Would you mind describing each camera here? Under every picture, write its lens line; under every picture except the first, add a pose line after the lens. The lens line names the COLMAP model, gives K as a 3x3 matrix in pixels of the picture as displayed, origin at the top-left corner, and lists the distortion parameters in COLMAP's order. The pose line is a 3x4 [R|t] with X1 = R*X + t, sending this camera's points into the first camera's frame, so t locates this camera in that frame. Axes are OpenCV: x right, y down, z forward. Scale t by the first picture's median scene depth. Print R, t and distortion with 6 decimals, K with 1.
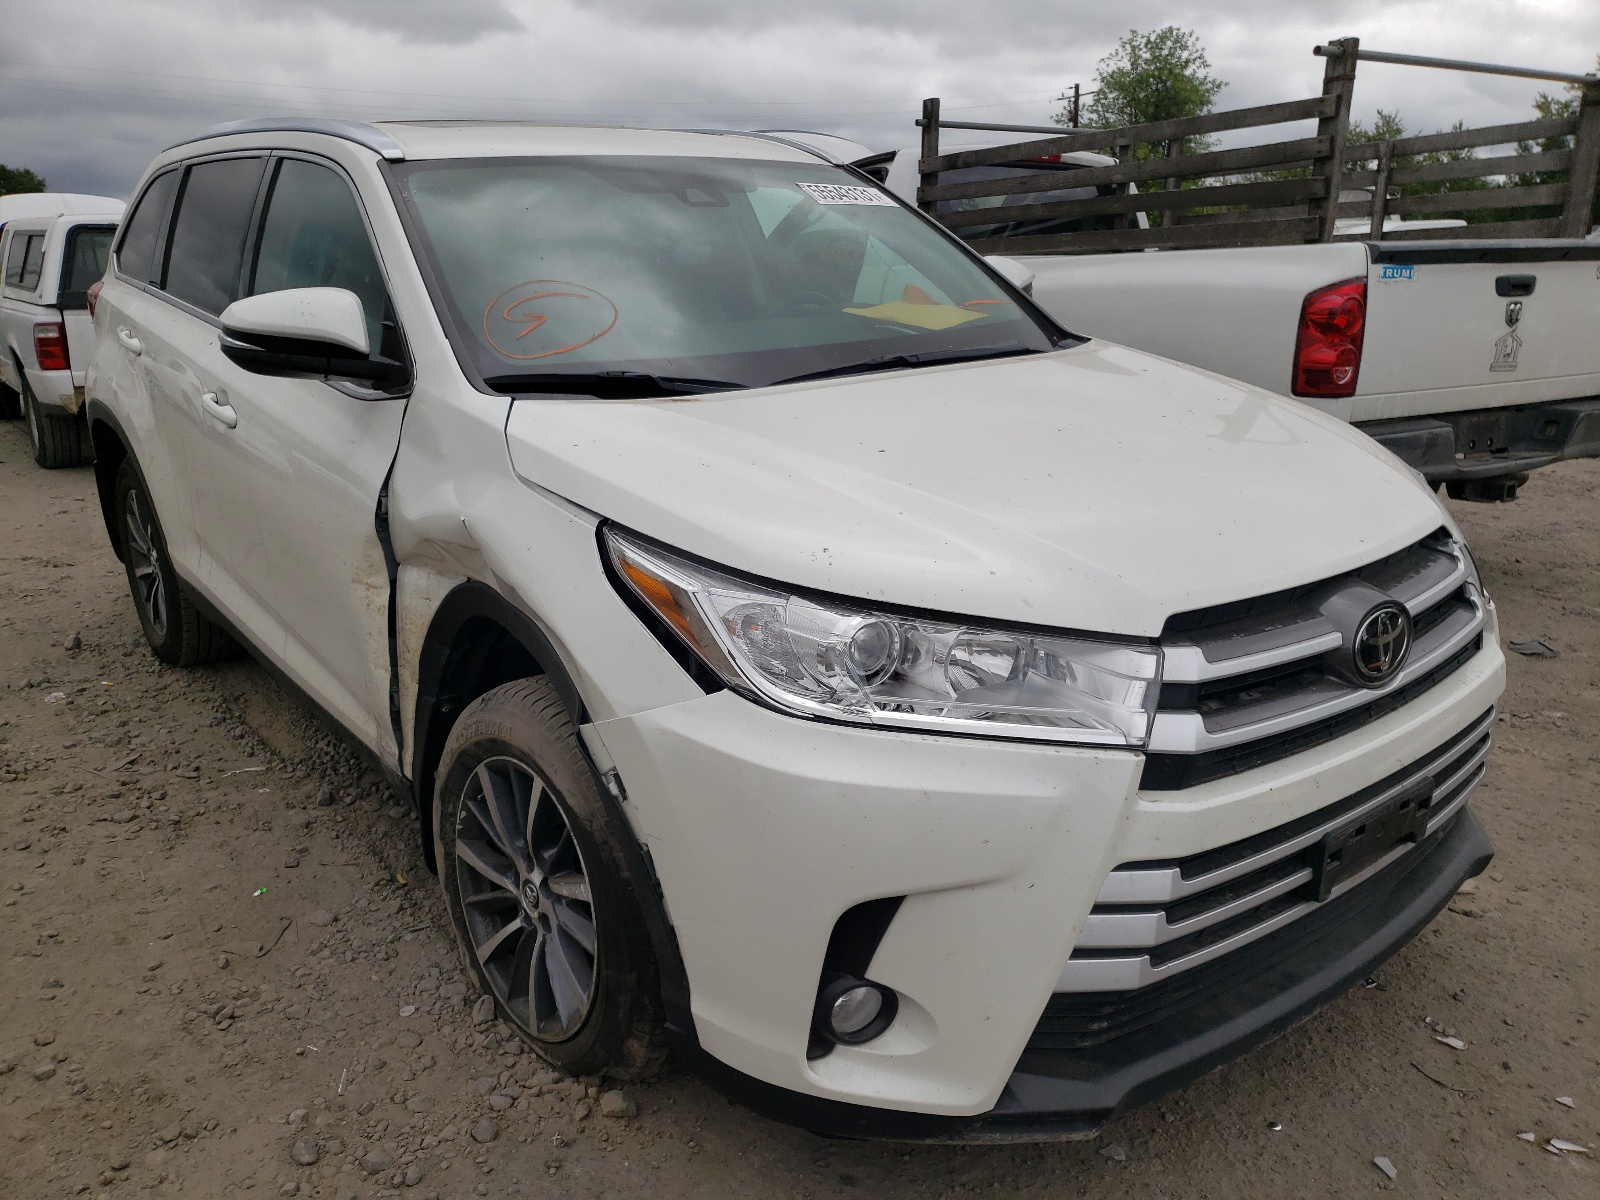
lens RADIAL K [[1224.1, 0, 800.0], [0, 1224.1, 600.0], [0, 0, 1]] dist [0.022408, -0.004368]
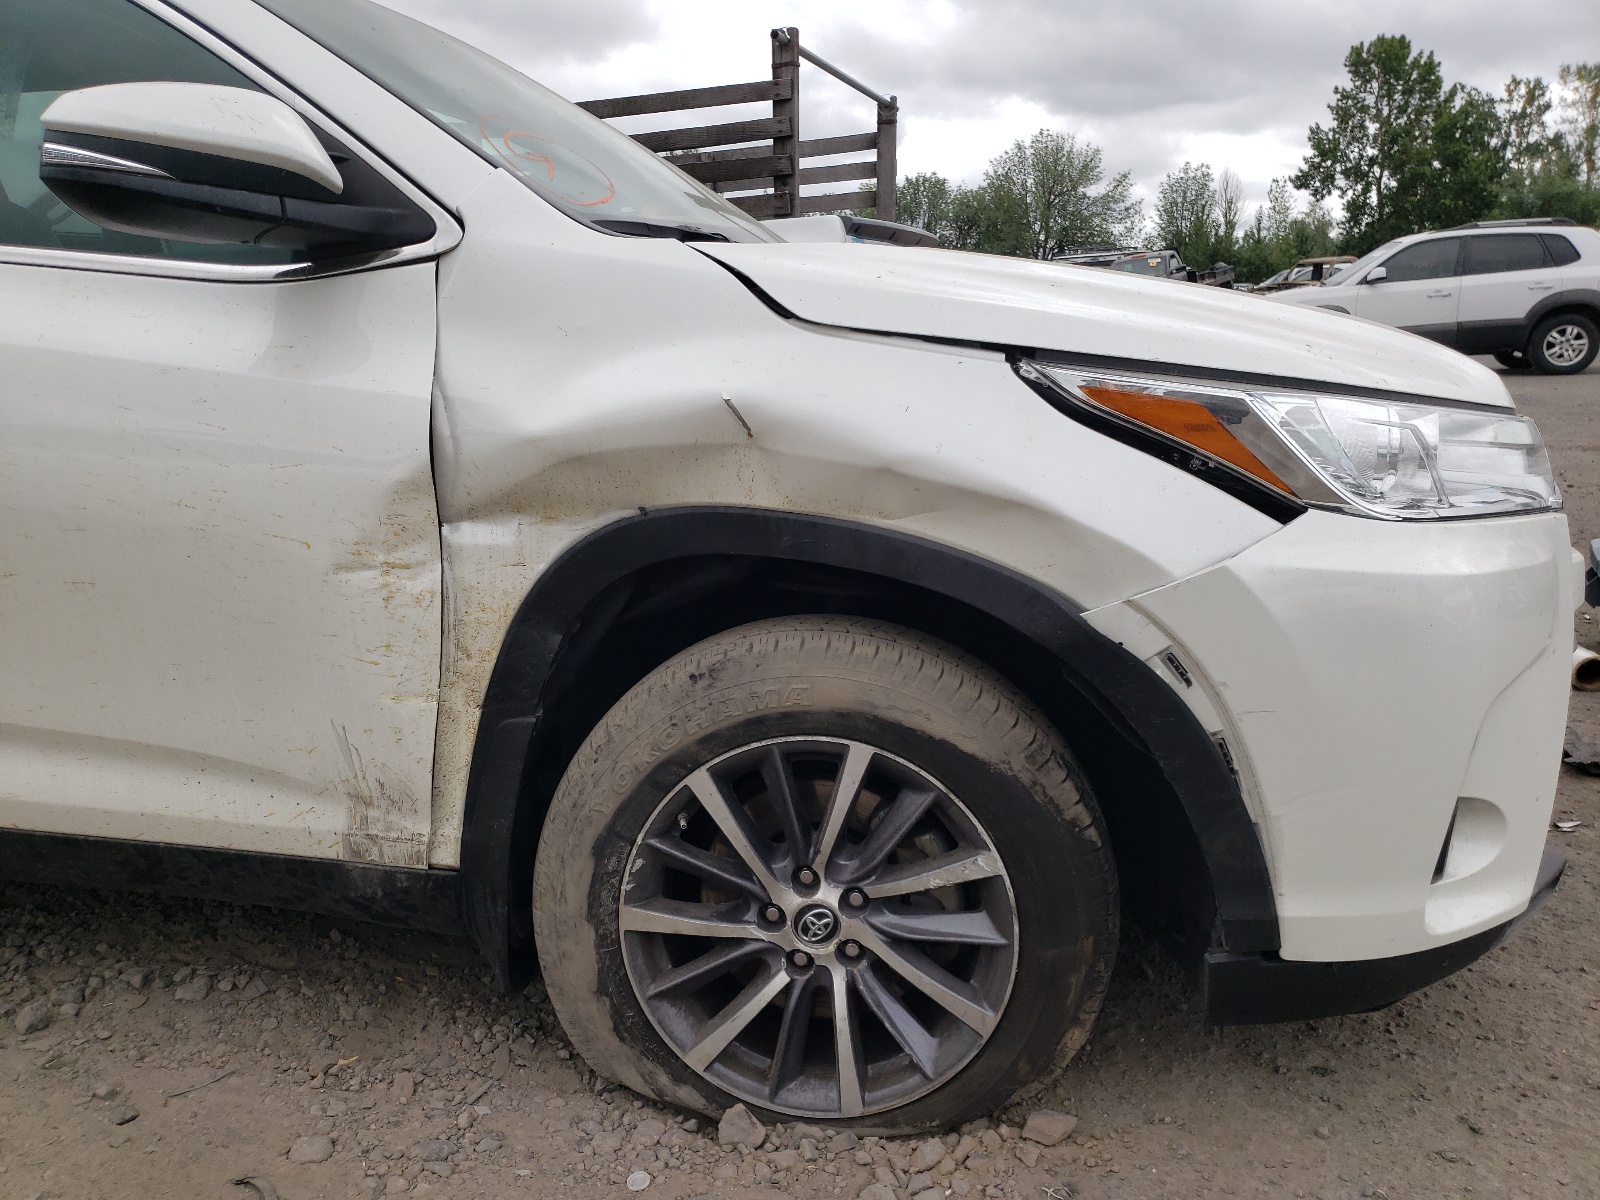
lens RADIAL K [[1224.1, 0, 800.0], [0, 1224.1, 600.0], [0, 0, 1]] dist [0.022408, -0.004368]
pose [[0.764679, -0.166811, 0.622447, -0.603716], [0.196973, 0.980190, 0.020701, 0.034571], [-0.613569, 0.106775, 0.782389, 0.397941]]
